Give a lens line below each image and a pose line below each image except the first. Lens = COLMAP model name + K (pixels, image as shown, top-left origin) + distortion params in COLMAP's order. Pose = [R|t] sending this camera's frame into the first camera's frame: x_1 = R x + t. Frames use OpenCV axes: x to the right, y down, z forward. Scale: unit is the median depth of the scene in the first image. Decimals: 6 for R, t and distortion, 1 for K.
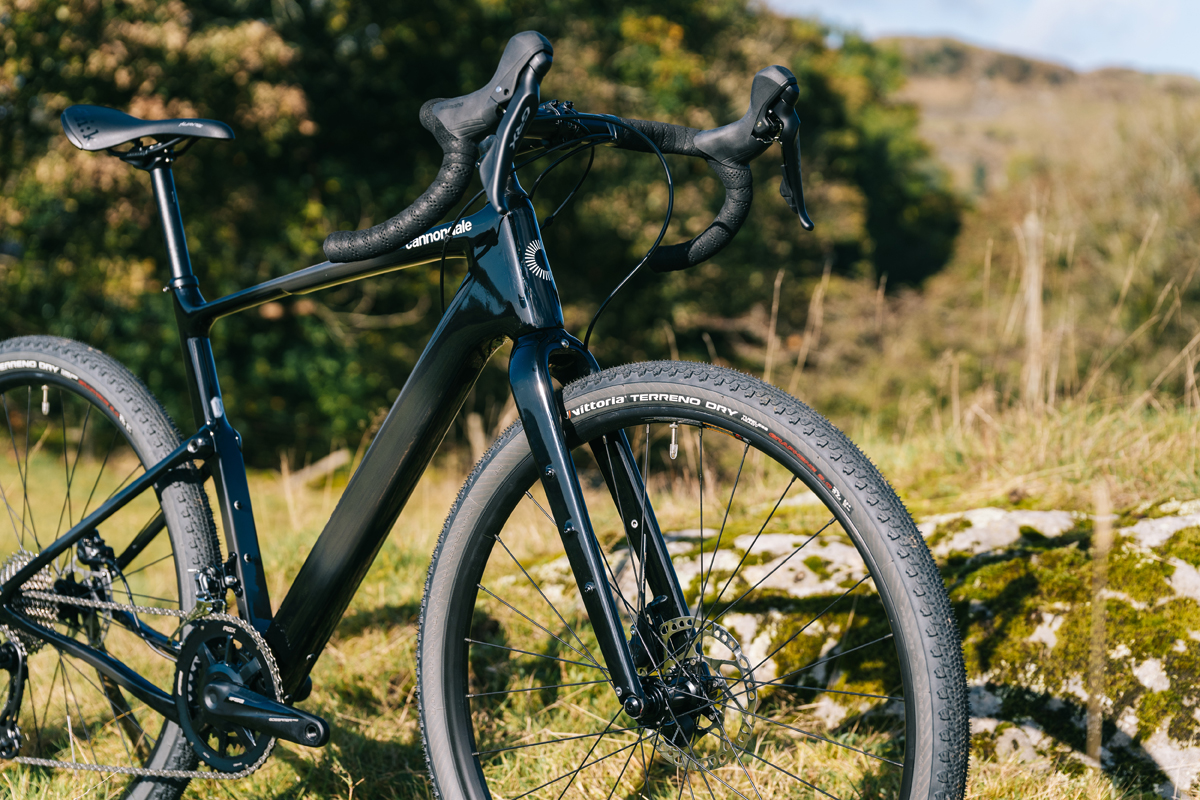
lens RADIAL K [[2453.8, 0, 600.0], [0, 2453.8, 398.4], [0, 0, 1]] dist [-0.084114, 0.000000]
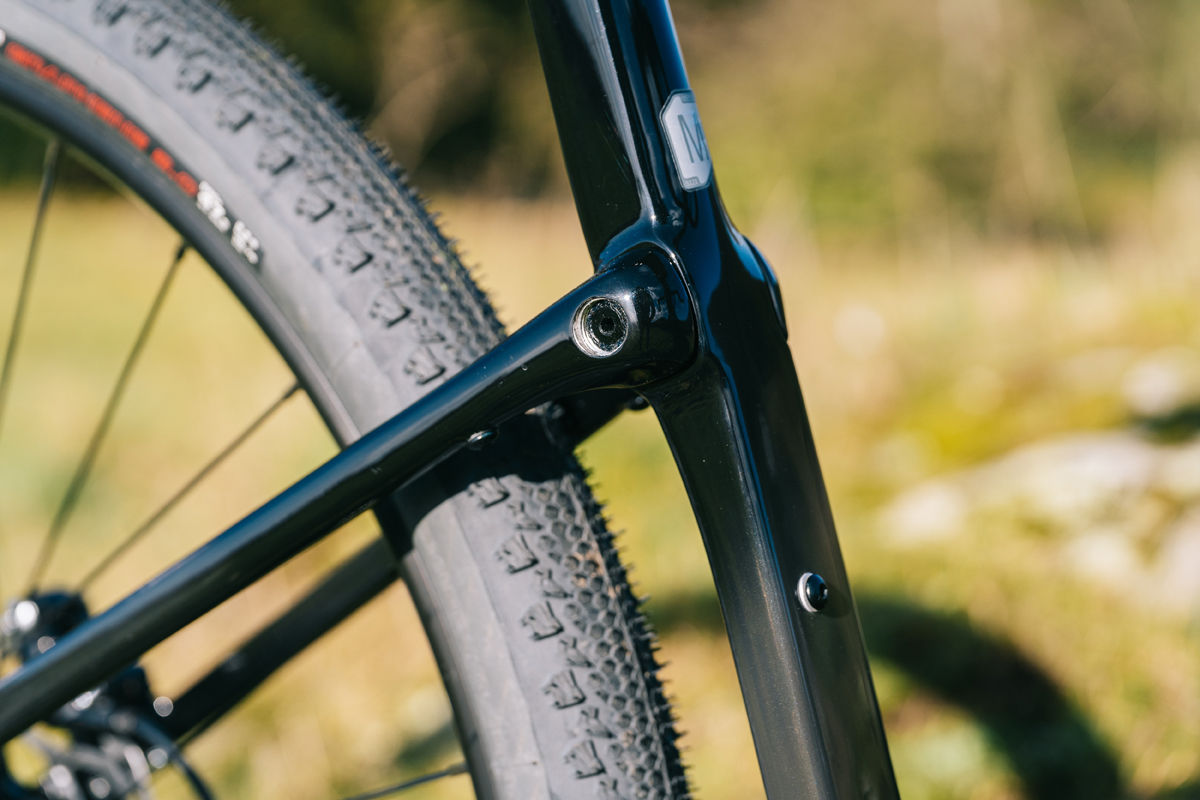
lens RADIAL K [[2453.8, 0, 599.6], [0, 2453.8, 399.5], [0, 0, 1]] dist [-0.084114, 0.000000]
pose [[0.996802, -0.033759, 0.072435, -0.179414], [0.025975, 0.994045, 0.105833, 0.003242], [-0.075577, -0.103613, 0.991742, 0.779277]]
